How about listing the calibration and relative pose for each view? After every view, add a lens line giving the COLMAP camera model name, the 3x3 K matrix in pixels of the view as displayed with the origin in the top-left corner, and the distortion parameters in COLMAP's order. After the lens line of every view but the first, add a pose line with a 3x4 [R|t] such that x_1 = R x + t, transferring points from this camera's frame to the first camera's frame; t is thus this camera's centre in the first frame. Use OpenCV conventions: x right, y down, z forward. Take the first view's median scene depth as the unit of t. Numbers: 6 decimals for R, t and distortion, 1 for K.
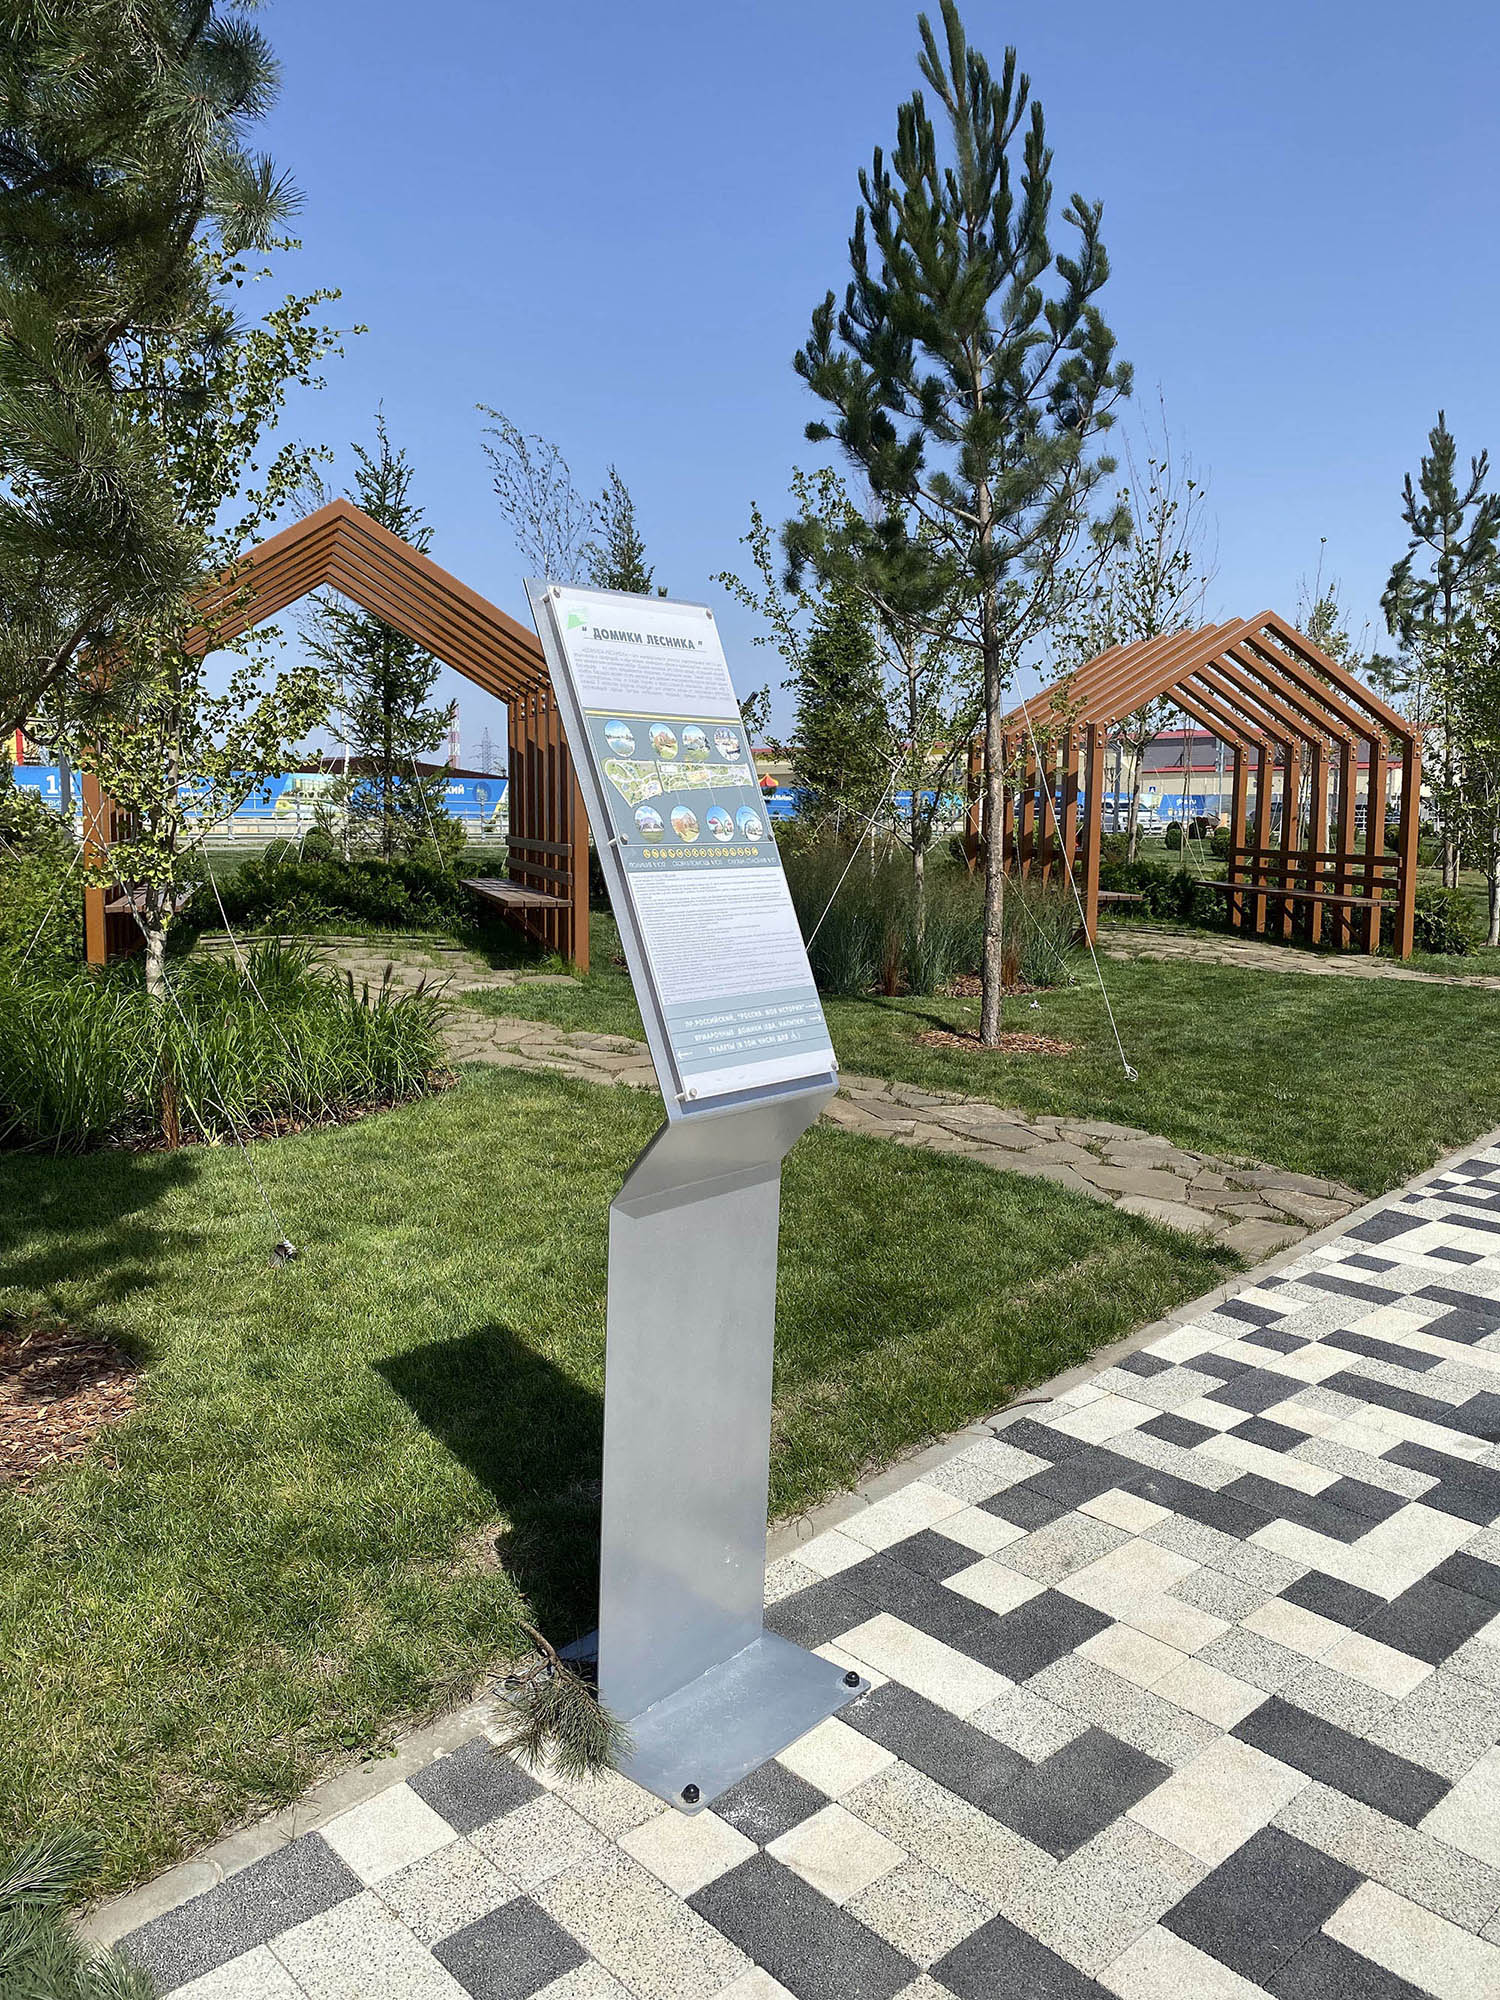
lens RADIAL K [[1521.6, 0, 761.0], [0, 1521.6, 993.6], [0, 0, 1]] dist [0.046011, -0.043435]
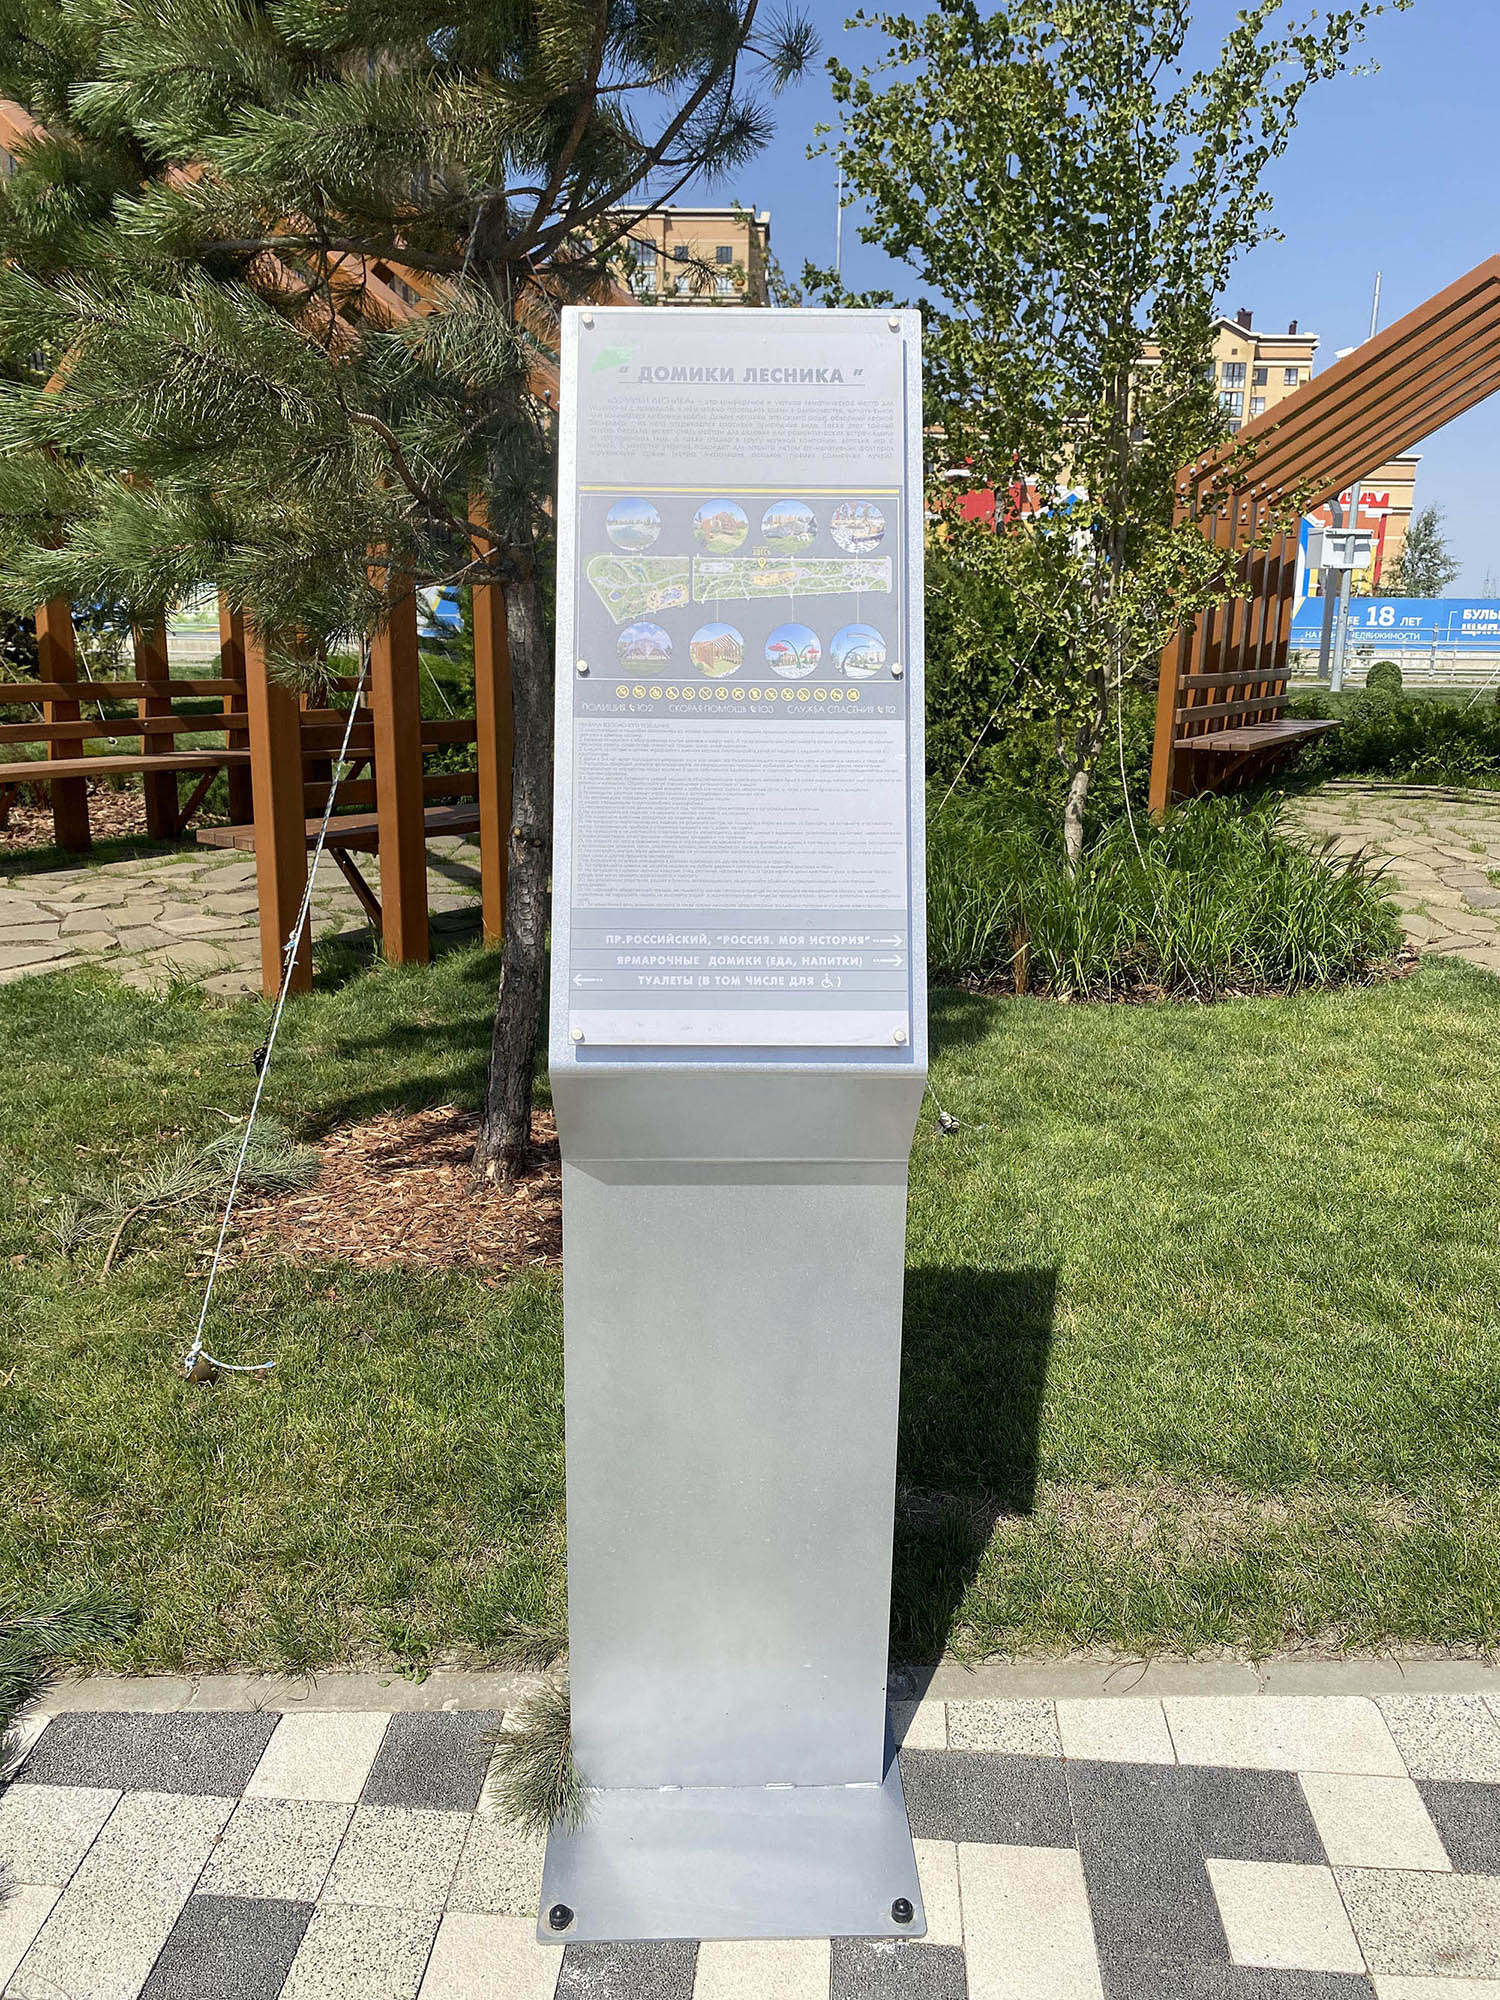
lens RADIAL K [[1521.6, 0, 746.5], [0, 1521.6, 1001.5], [0, 0, 1]] dist [0.046011, -0.043435]
pose [[0.676032, 0.174500, -0.715912, 0.472762], [-0.095059, 0.984090, 0.150103, -0.059077], [0.730715, -0.033421, 0.681864, 0.526949]]
